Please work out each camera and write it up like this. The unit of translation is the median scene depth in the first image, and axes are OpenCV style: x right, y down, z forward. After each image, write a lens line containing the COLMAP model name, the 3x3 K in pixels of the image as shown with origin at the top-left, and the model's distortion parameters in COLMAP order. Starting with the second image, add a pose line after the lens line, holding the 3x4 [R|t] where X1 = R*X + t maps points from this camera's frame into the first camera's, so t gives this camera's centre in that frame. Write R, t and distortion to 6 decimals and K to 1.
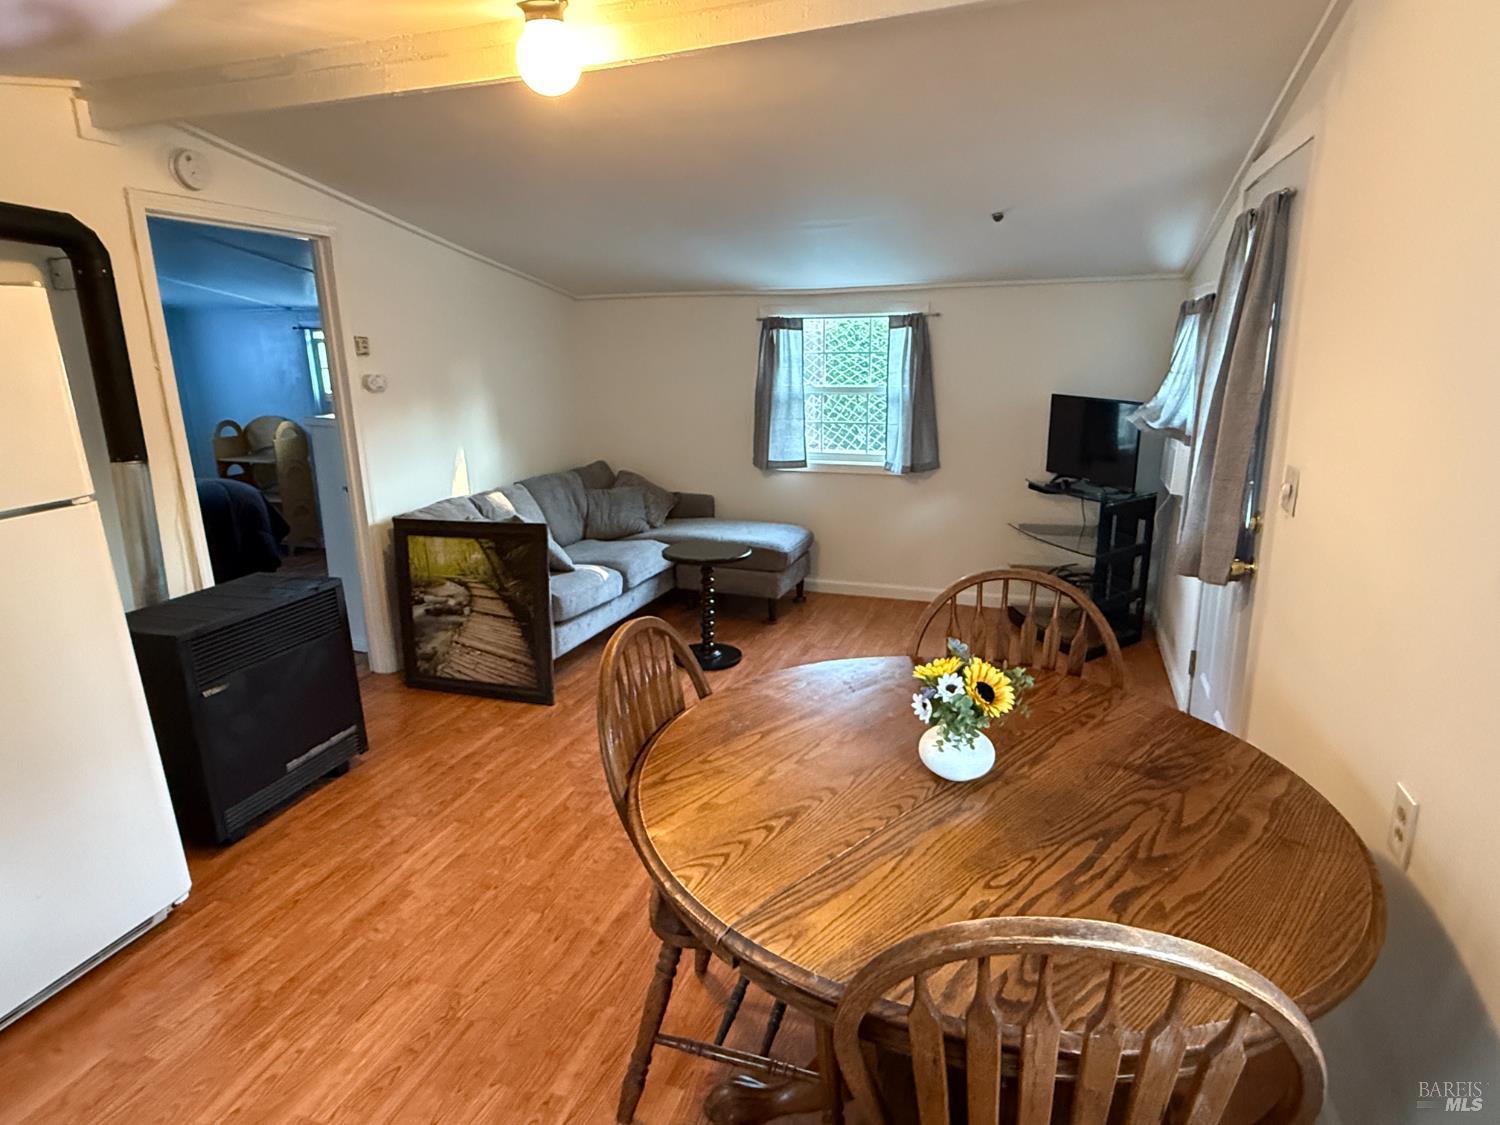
lens RADIAL K [[860.3, 0, 744.0], [0, 860.3, 563.1], [0, 0, 1]] dist [0.005330, -0.001191]
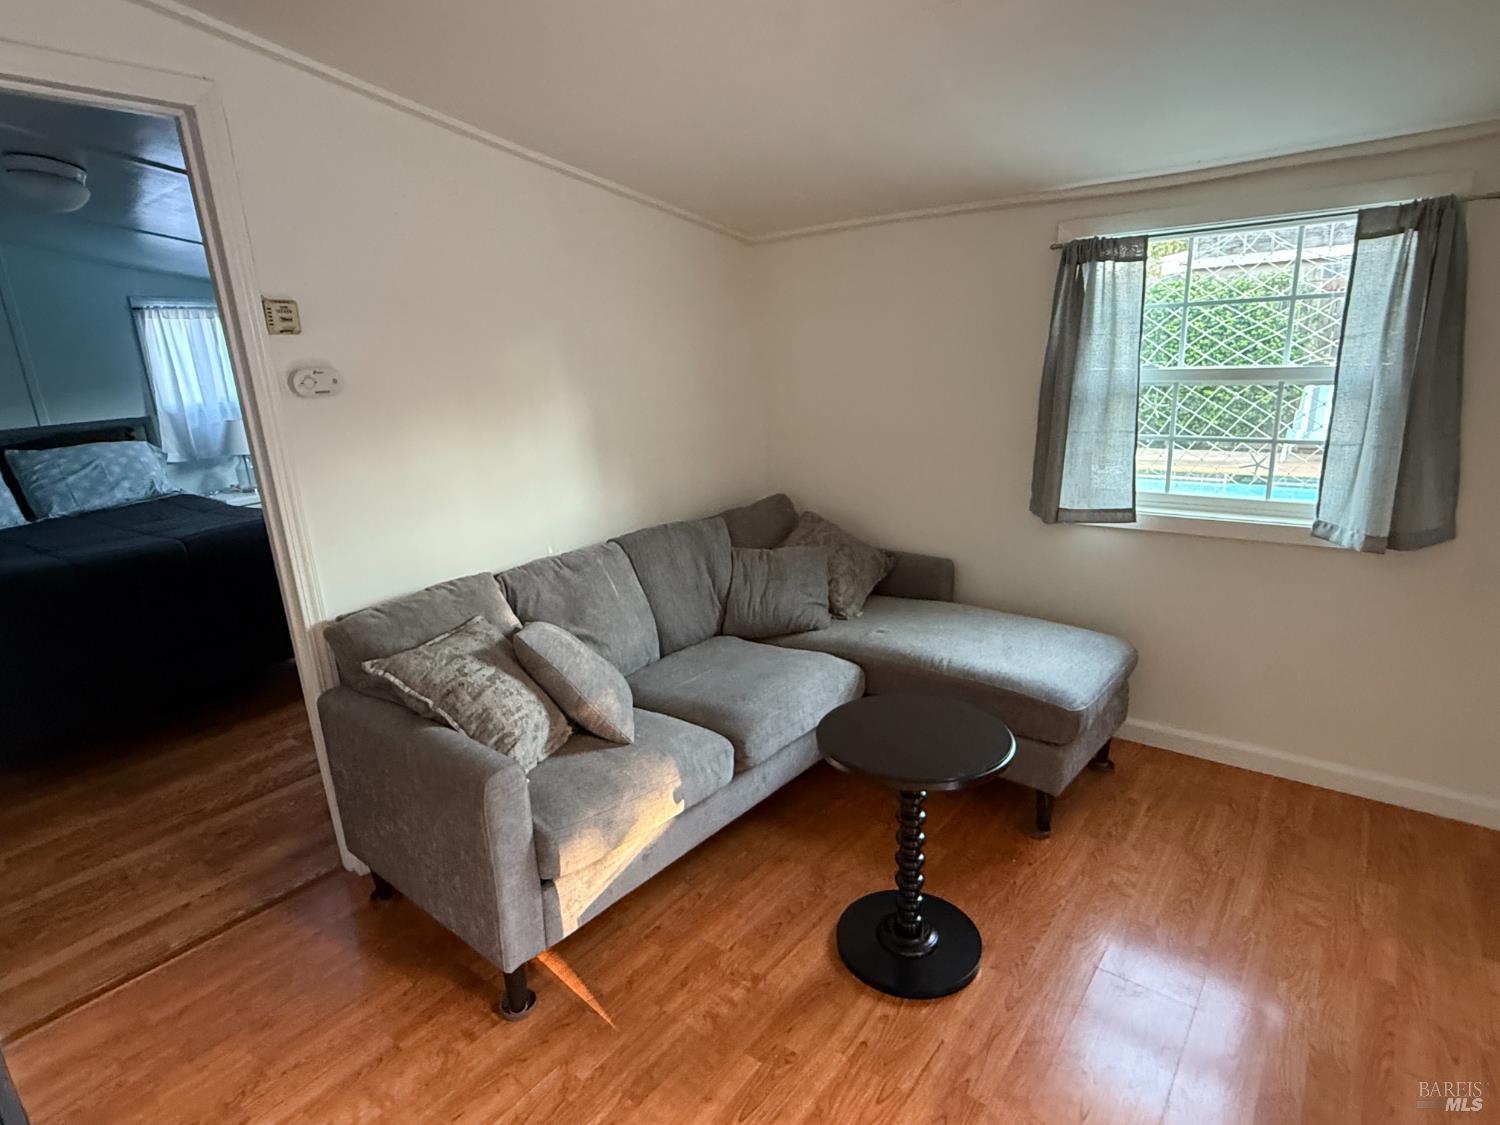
lens RADIAL K [[806.1, 0, 739.0], [0, 806.1, 565.7], [0, 0, 1]] dist [0.012793, -0.003362]
pose [[0.936970, 0.059035, -0.344387, 0.017966], [-0.050675, 0.998162, 0.033235, -0.092387], [0.345716, -0.013688, 0.938239, 0.462242]]
